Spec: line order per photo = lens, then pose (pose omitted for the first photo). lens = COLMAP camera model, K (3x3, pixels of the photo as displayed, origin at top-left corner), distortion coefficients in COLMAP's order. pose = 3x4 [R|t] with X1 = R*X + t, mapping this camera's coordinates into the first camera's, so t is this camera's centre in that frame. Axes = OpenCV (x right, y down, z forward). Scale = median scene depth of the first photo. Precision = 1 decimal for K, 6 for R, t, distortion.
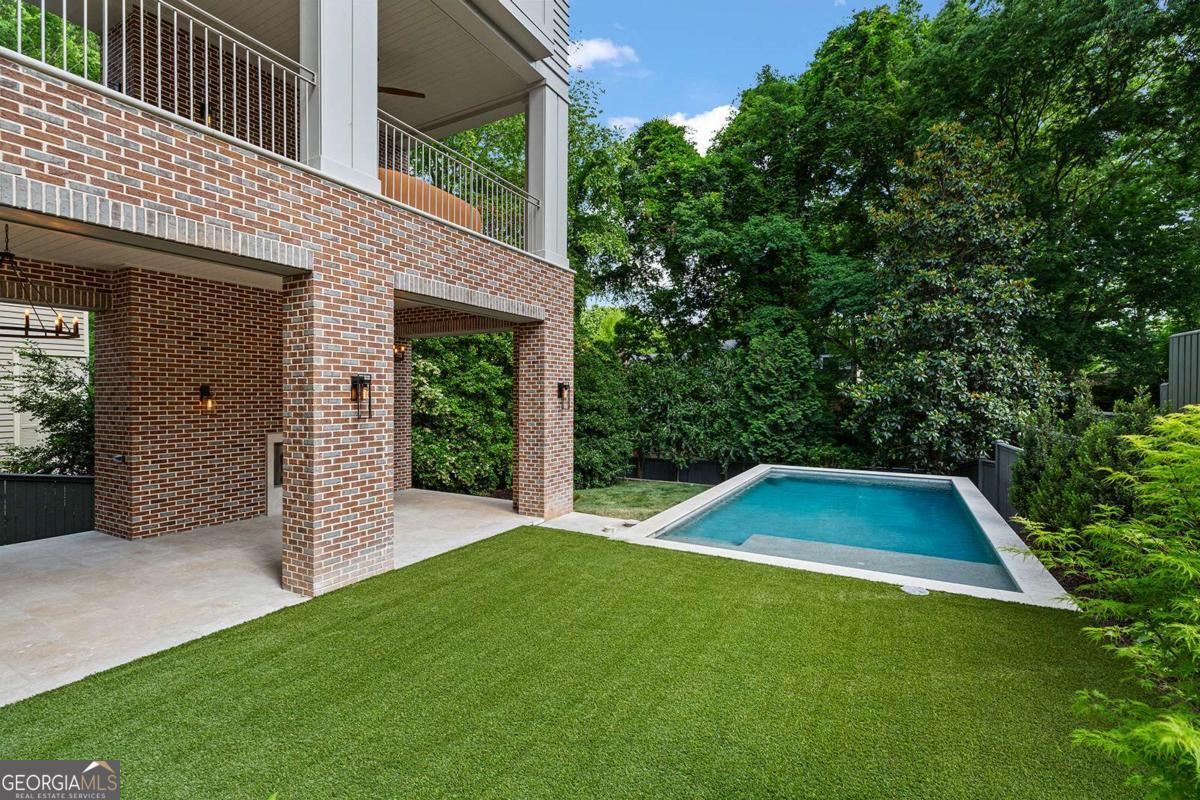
lens RADIAL K [[532.6, 0, 603.2], [0, 532.6, 398.4], [0, 0, 1]] dist [0.004219, -0.000730]
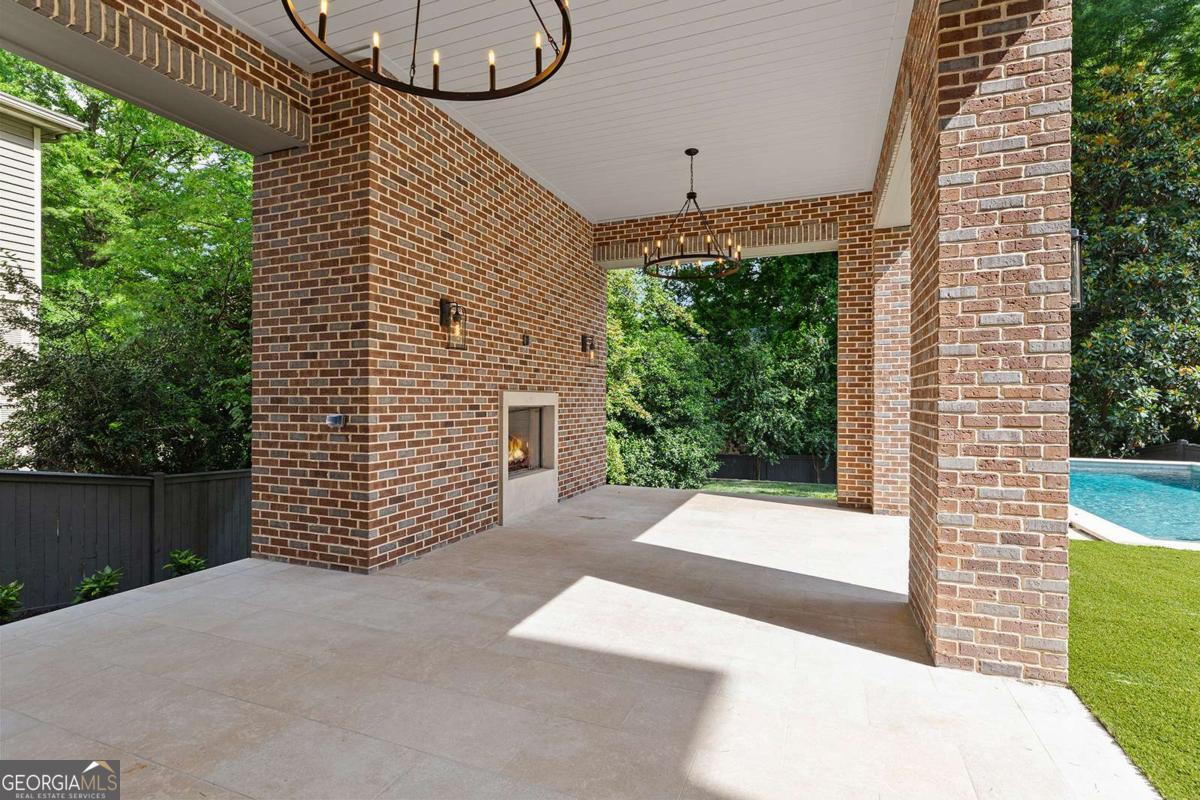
lens RADIAL K [[571.3, 0, 602.5], [0, 571.3, 401.5], [0, 0, 1]] dist [-0.007186, 0.000108]
pose [[0.991585, 0.001163, 0.129450, -0.289877], [-0.001208, 0.999999, 0.000270, 0.037548], [-0.129449, -0.000425, 0.991586, 0.163402]]
